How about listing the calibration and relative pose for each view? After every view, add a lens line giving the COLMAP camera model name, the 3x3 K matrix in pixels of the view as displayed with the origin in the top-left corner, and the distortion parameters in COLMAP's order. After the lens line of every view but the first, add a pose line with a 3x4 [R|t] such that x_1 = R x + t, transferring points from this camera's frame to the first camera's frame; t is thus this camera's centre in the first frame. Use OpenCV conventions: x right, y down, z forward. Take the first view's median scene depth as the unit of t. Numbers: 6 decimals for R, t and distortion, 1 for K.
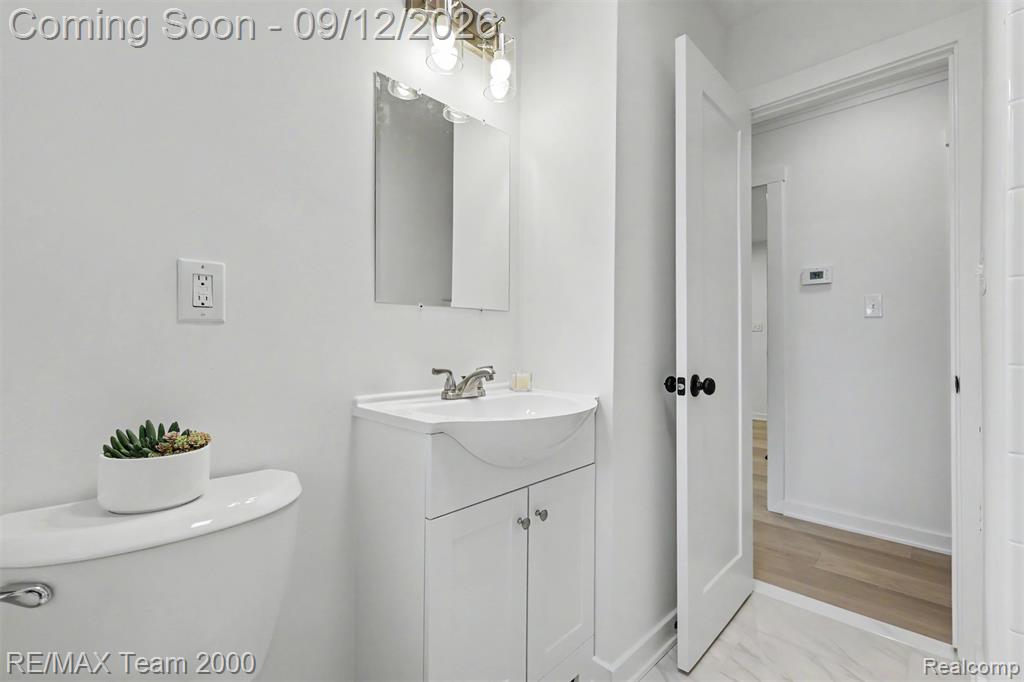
lens RADIAL K [[444.7, 0, 517.1], [0, 444.7, 340.1], [0, 0, 1]] dist [-0.005221, -0.000740]
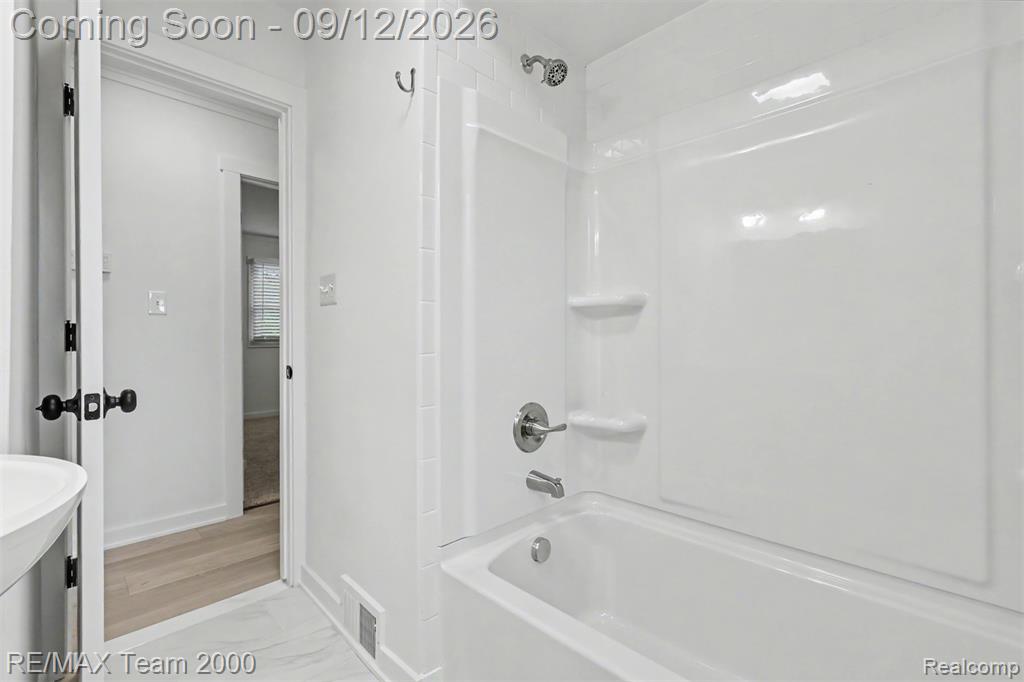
lens RADIAL K [[444.7, 0, 517.1], [0, 444.7, 340.1], [0, 0, 1]] dist [-0.005221, -0.000740]
pose [[0.005237, -0.004227, 0.999977, -0.224075], [-0.003772, 0.999984, 0.004247, -0.002233], [-0.999979, -0.003794, 0.005221, 0.252513]]
